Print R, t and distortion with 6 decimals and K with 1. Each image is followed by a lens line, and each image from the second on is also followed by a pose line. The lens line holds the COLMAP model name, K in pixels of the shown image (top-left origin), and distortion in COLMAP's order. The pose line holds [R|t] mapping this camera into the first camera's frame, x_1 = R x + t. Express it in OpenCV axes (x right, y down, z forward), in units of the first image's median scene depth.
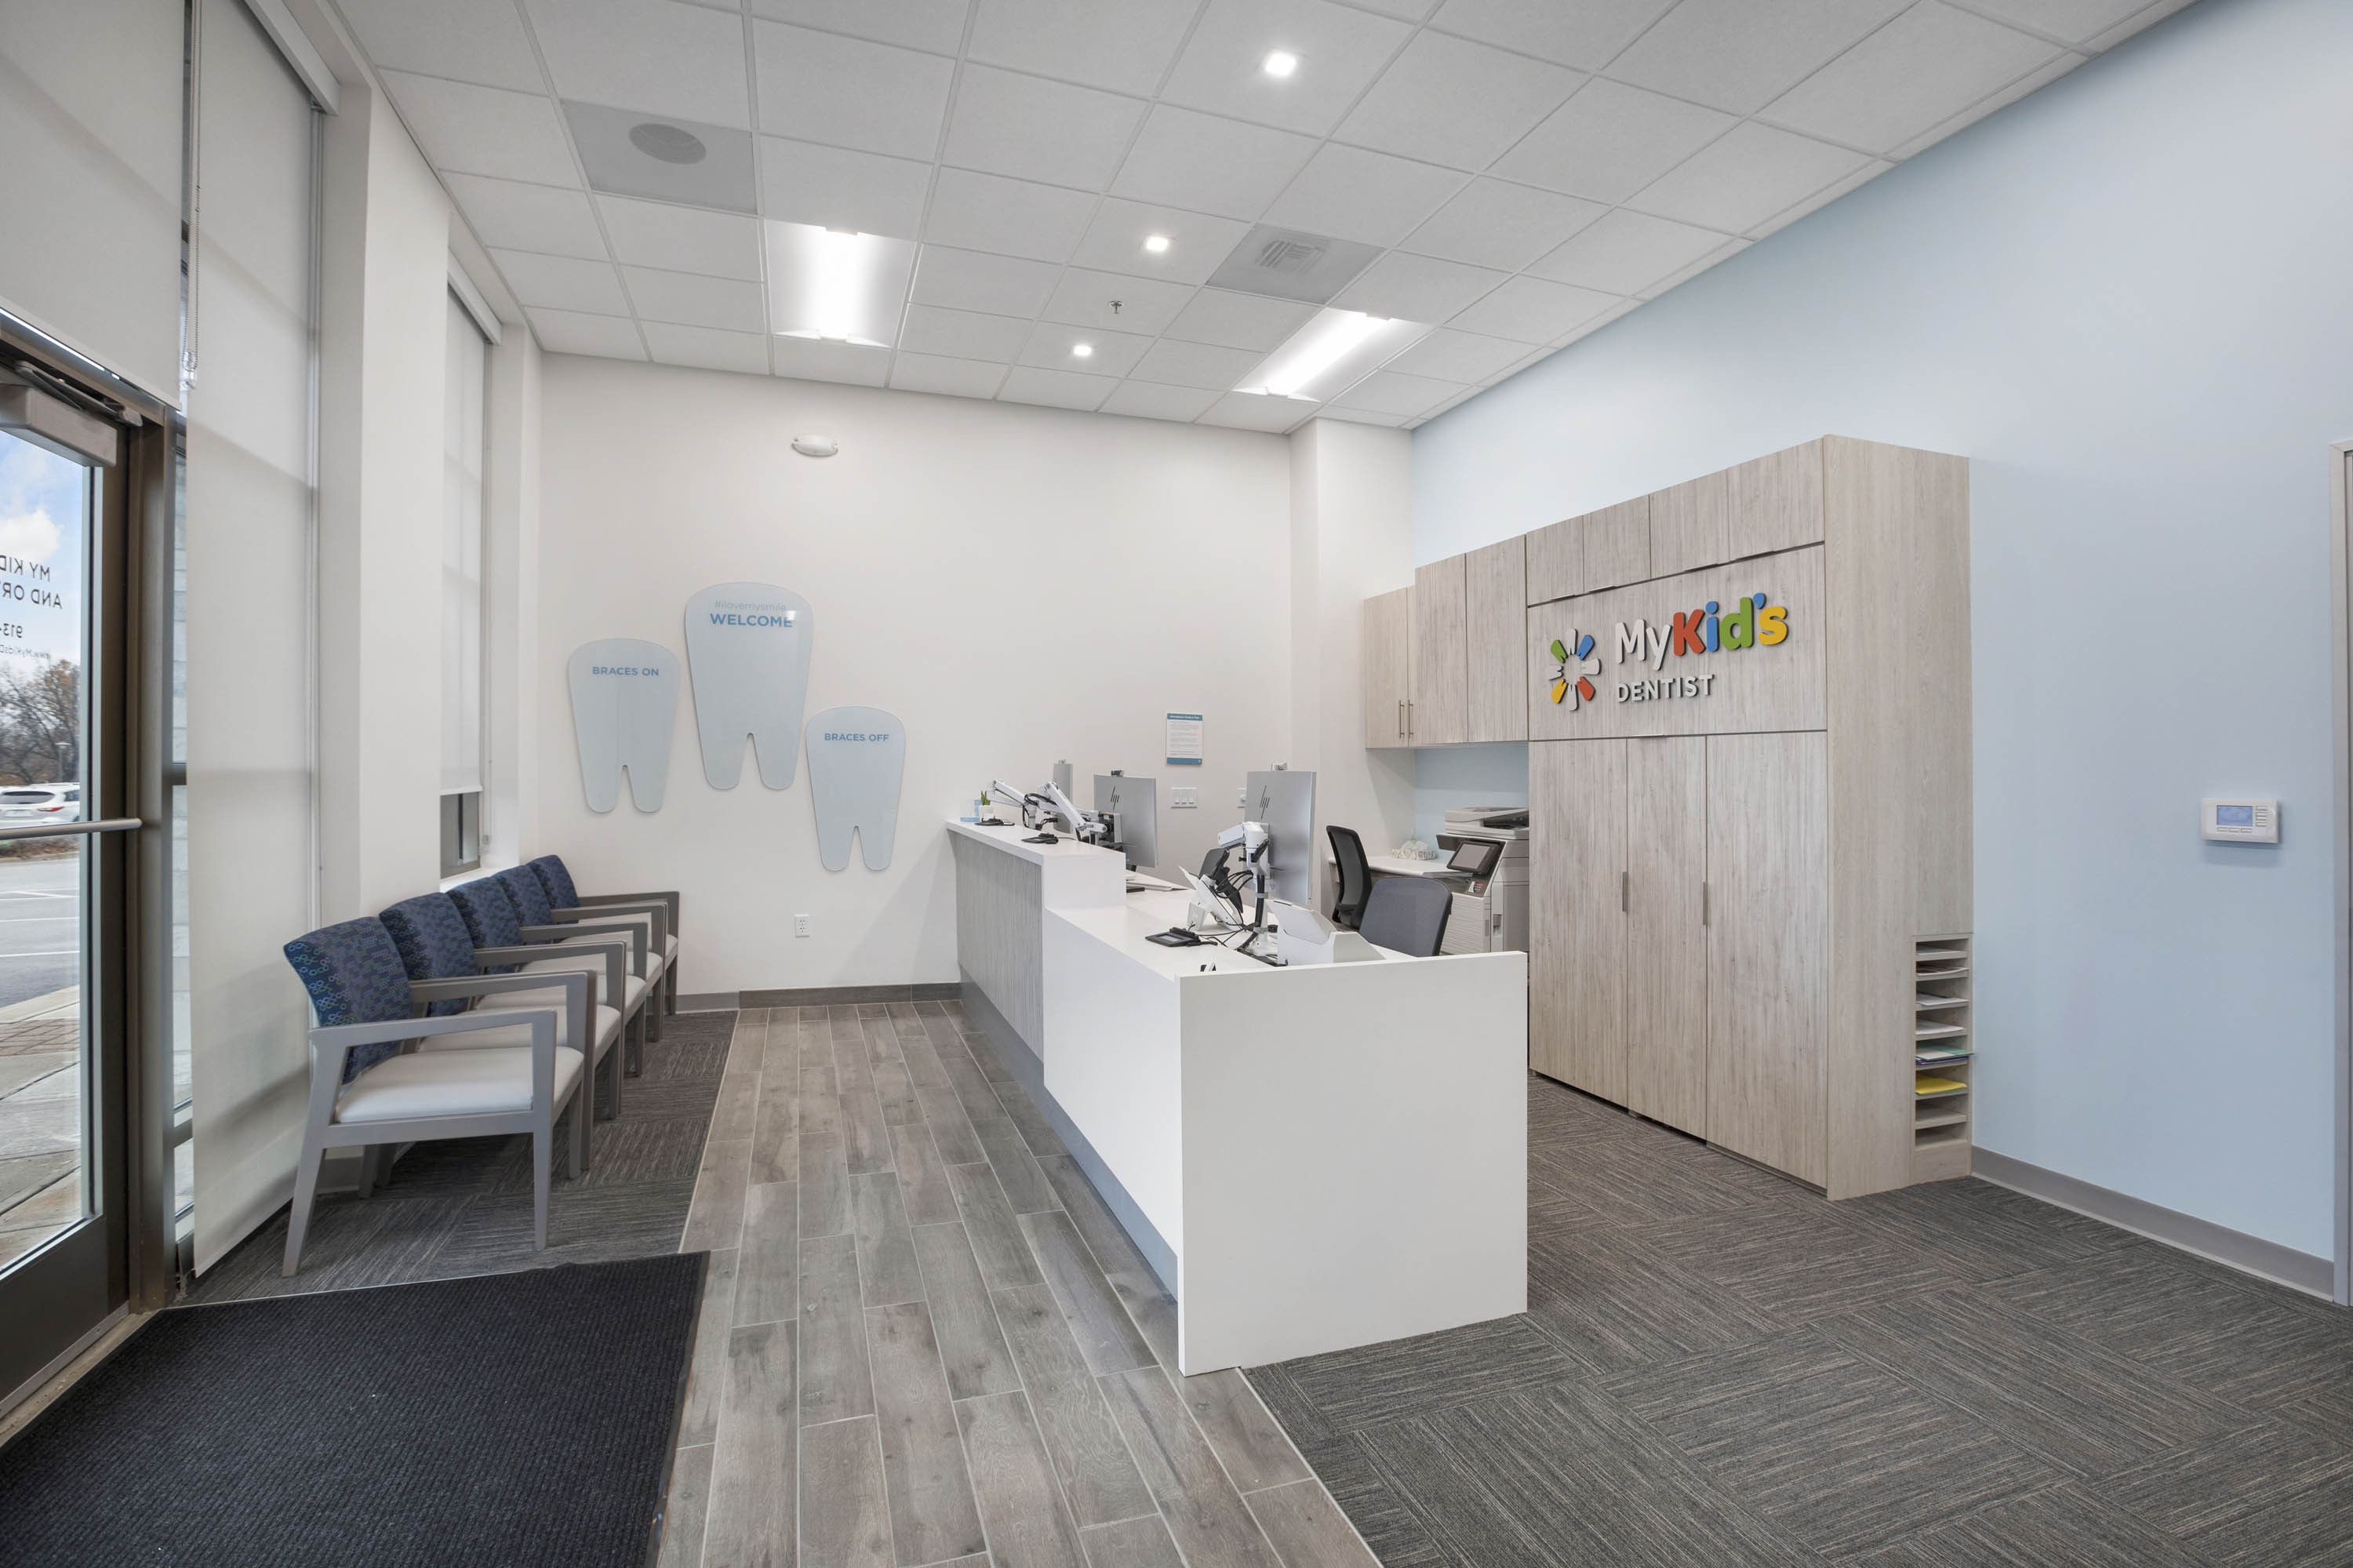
lens RADIAL K [[1082.9, 0, 1182.1], [0, 1082.9, 771.3], [0, 0, 1]] dist [0.002425, 0.000360]
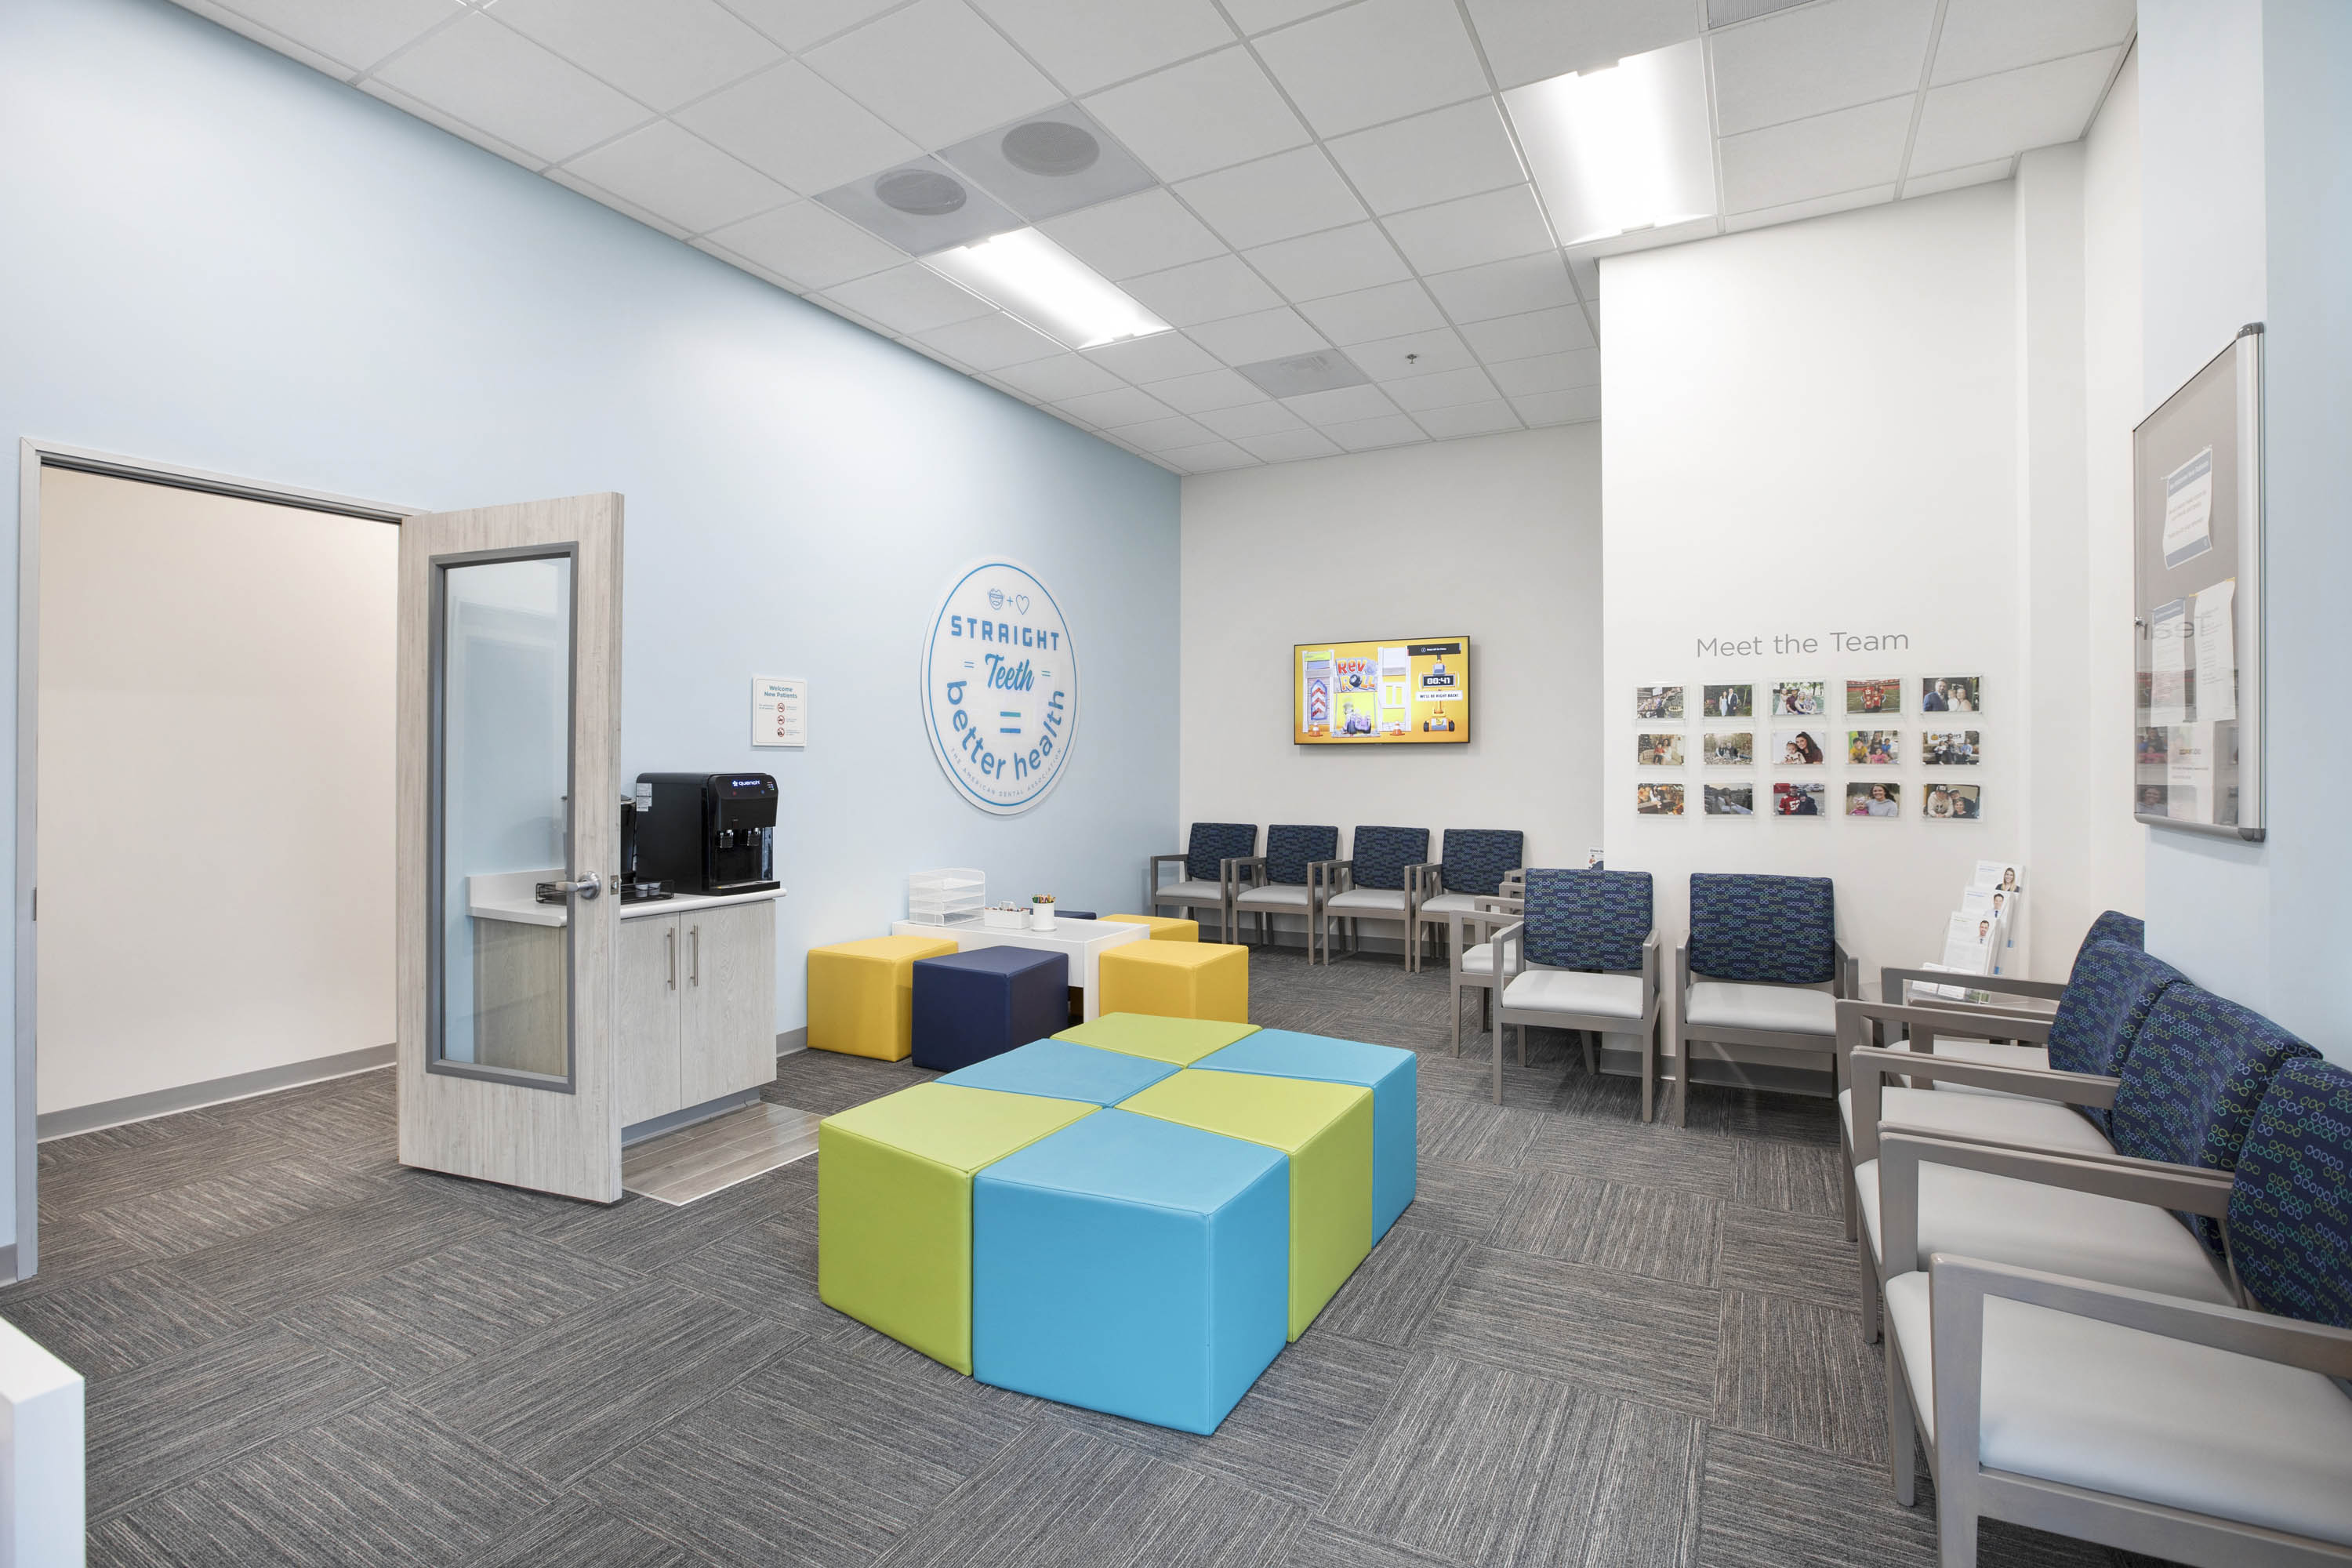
lens RADIAL K [[1082.4, 0, 1175.2], [0, 1082.4, 776.3], [0, 0, 1]] dist [0.002425, 0.000360]
pose [[-0.663729, 0.000304, 0.747973, -0.493794], [0.000289, 1.000000, -0.000150, 0.021517], [-0.747973, 0.000117, -0.663729, 1.044794]]
